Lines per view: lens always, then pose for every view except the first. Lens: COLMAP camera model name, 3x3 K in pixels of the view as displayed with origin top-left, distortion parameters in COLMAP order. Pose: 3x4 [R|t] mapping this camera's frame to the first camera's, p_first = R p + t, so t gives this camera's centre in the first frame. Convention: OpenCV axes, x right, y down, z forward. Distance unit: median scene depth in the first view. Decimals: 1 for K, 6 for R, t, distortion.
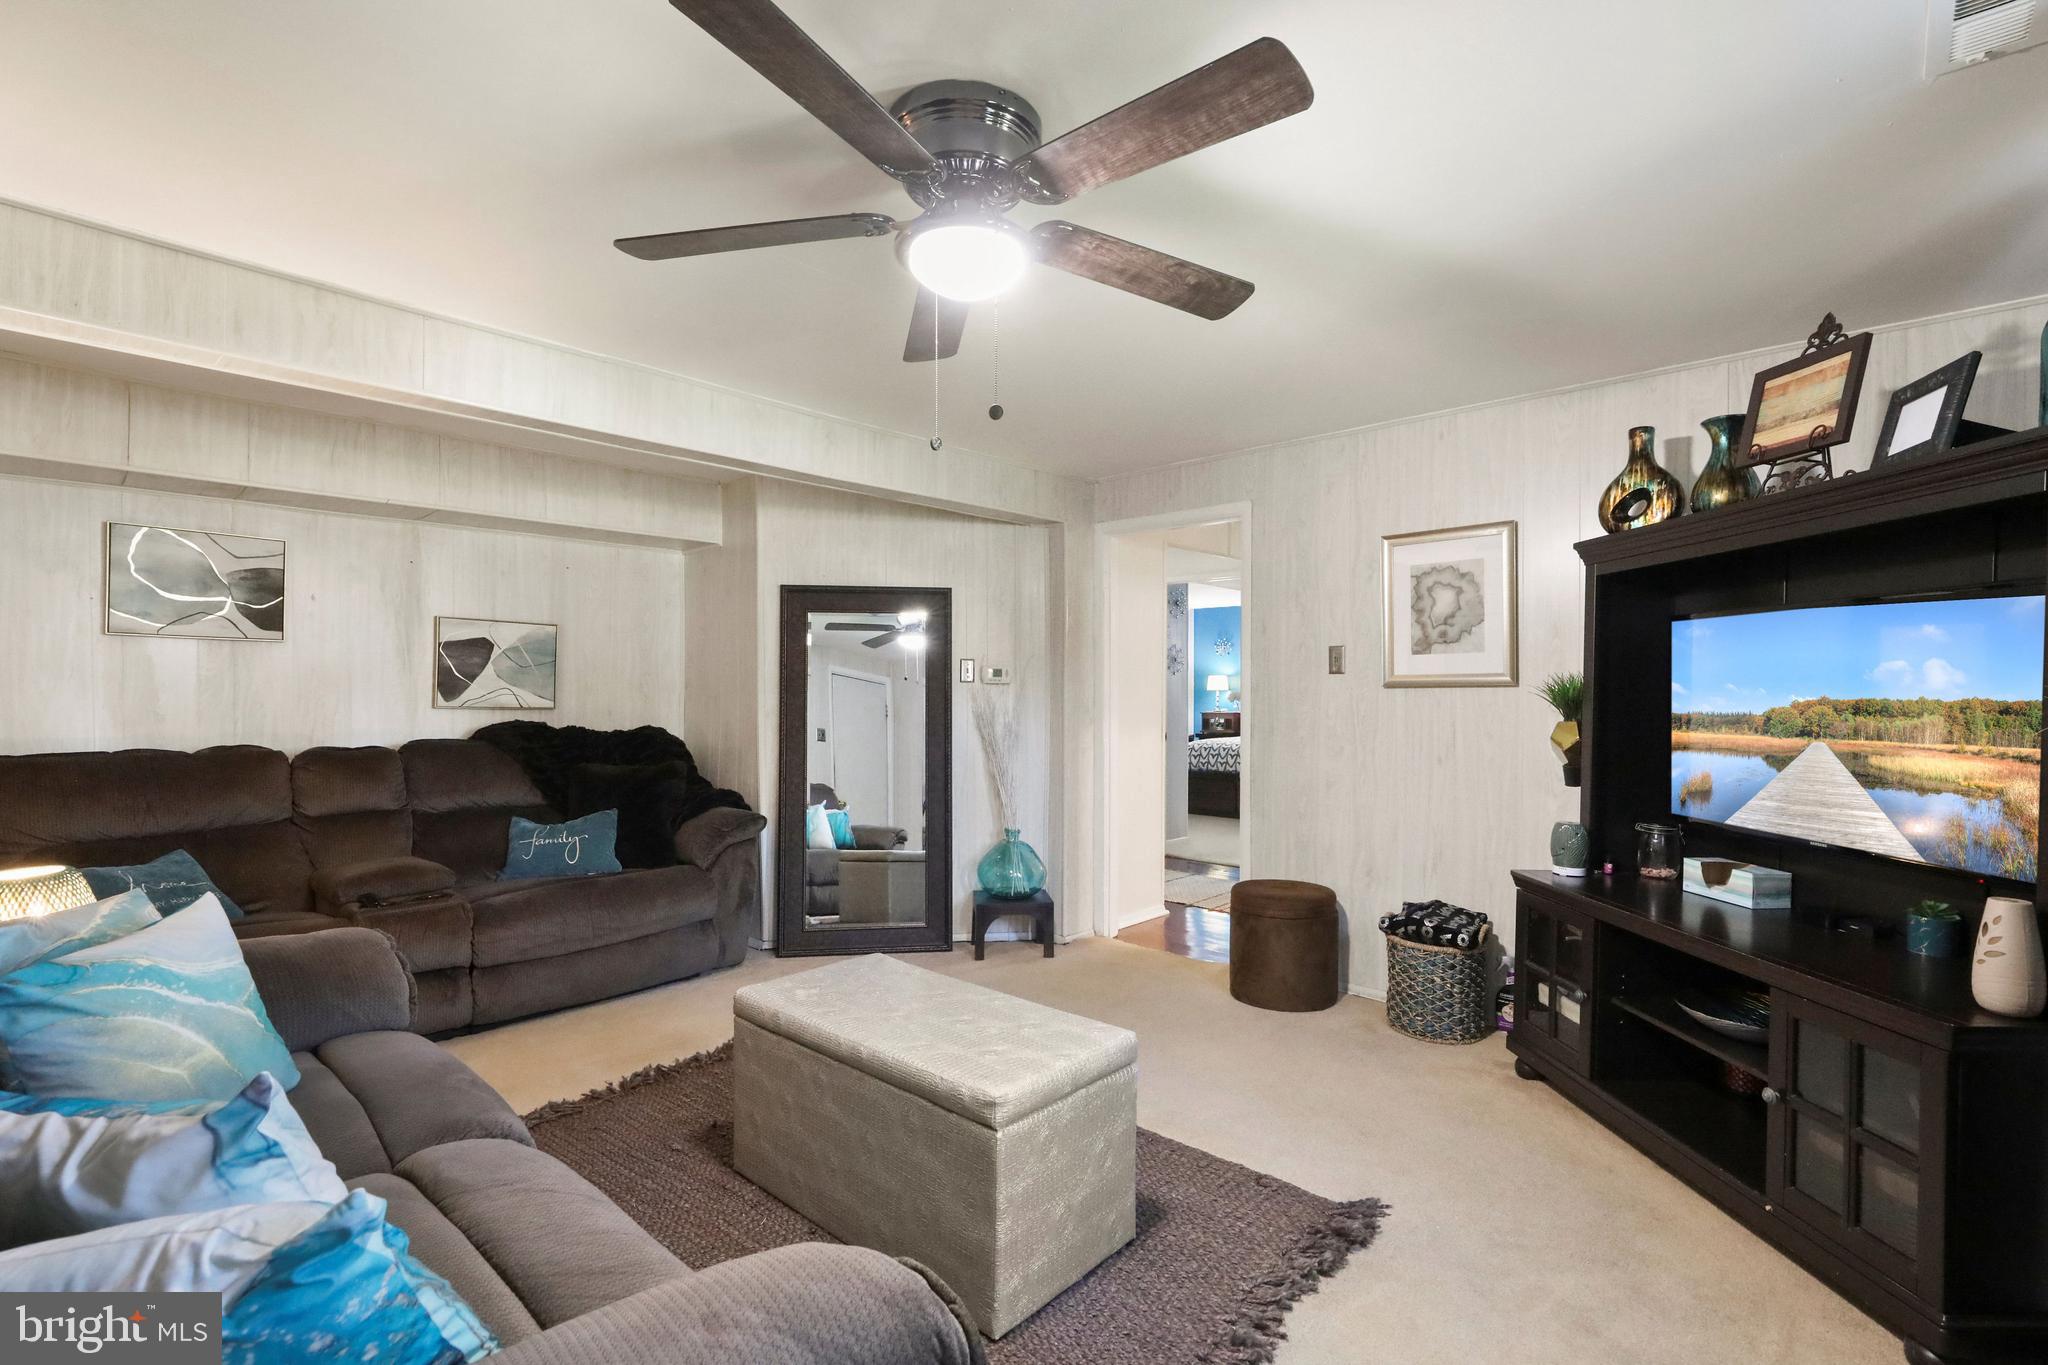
lens RADIAL K [[924.3, 0, 1013.8], [0, 924.3, 691.5], [0, 0, 1]] dist [-0.000502, -0.000036]
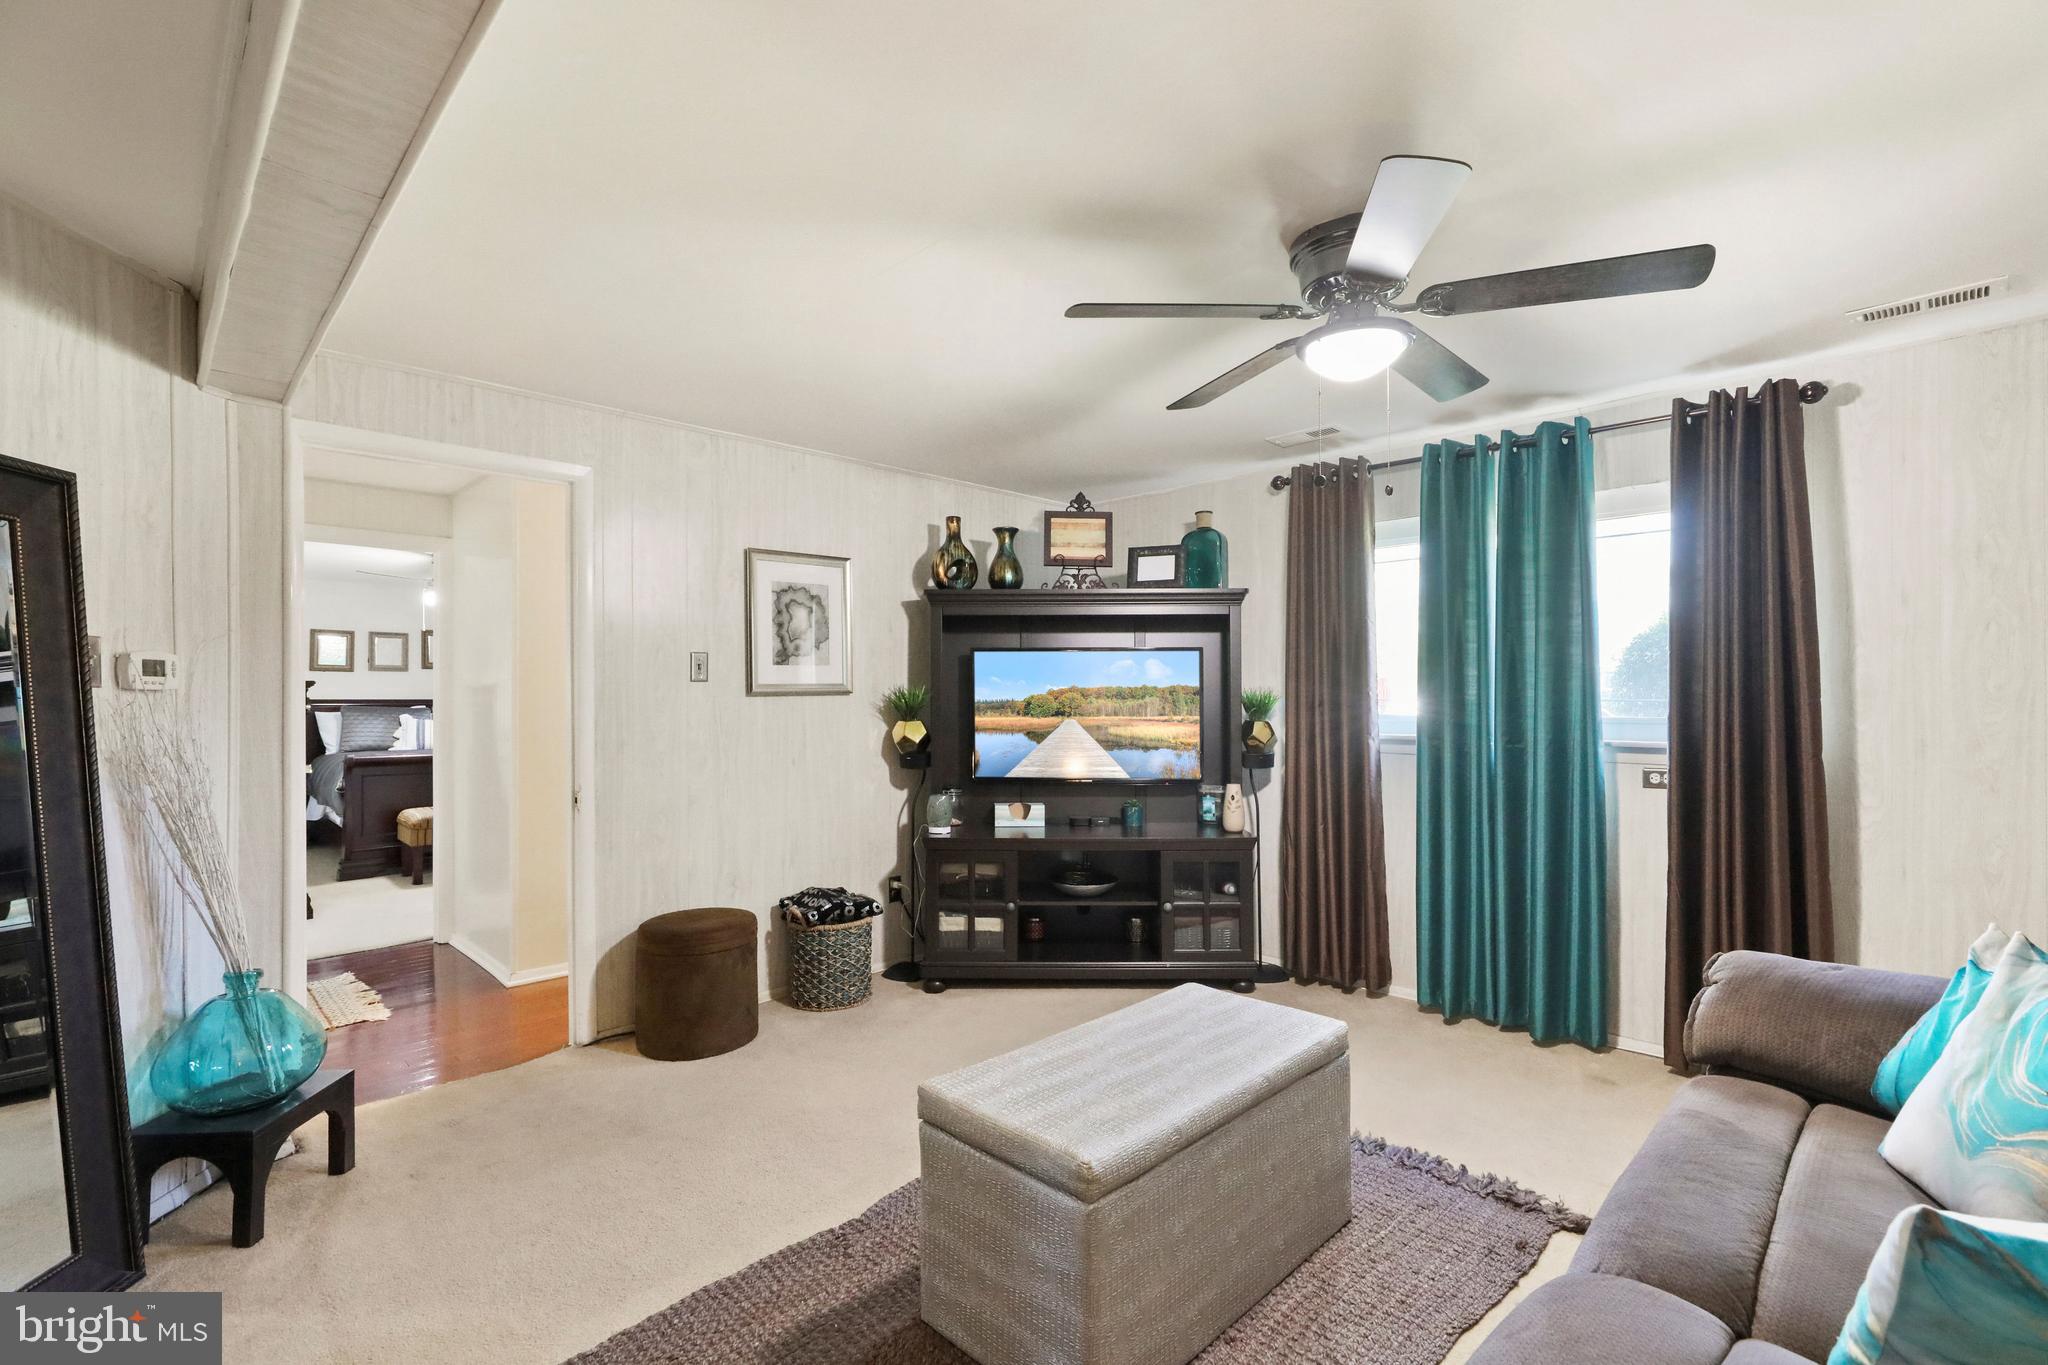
lens RADIAL K [[924.3, 0, 1013.8], [0, 924.3, 691.5], [0, 0, 1]] dist [-0.000502, -0.000036]
pose [[0.053404, 0.002911, 0.998569, -0.748493], [0.002402, 0.999992, -0.003044, -0.007051], [-0.998570, 0.002561, 0.053397, 0.816695]]
